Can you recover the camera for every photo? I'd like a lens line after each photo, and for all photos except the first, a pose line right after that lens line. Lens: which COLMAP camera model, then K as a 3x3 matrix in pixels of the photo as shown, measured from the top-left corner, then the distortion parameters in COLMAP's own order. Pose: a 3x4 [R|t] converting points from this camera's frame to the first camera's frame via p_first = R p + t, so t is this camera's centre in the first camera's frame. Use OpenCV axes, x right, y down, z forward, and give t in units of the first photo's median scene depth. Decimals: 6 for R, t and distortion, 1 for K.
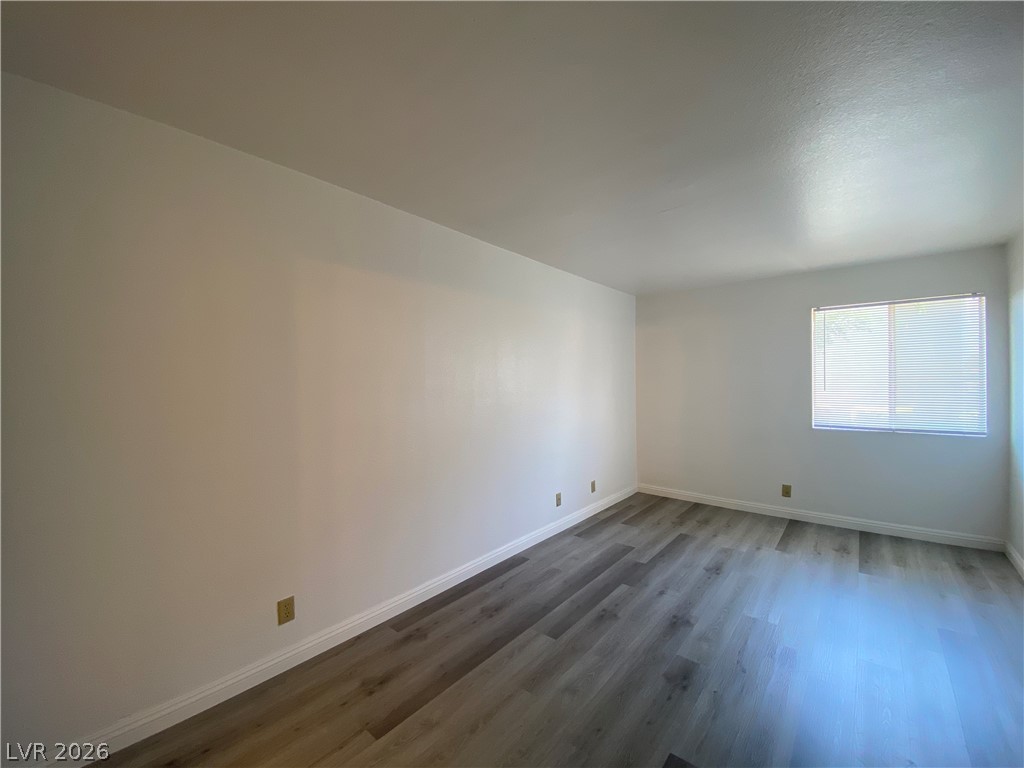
lens RADIAL K [[413.4, 0, 507.5], [0, 413.4, 386.0], [0, 0, 1]] dist [0.021593, -0.023111]
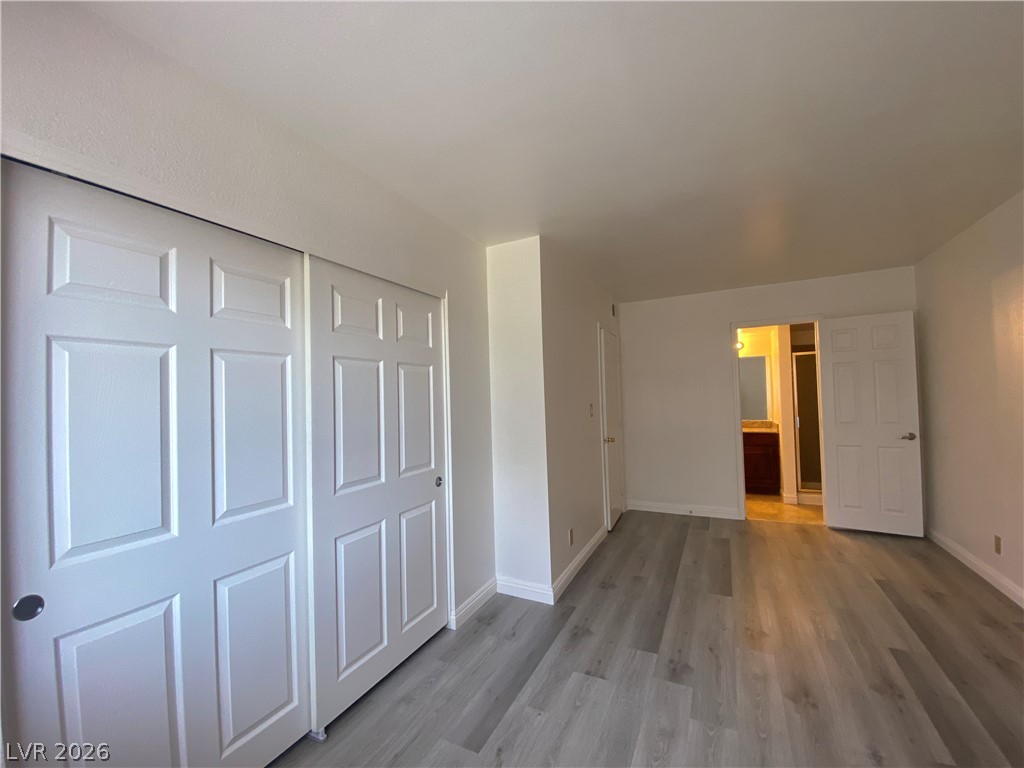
lens RADIAL K [[413.4, 0, 507.5], [0, 413.4, 386.0], [0, 0, 1]] dist [0.021593, -0.023111]
pose [[-0.971804, 0.033270, -0.233429, 1.139547], [0.037358, 0.999216, -0.013111, -0.014753], [0.232810, -0.021462, -0.972285, 1.678519]]
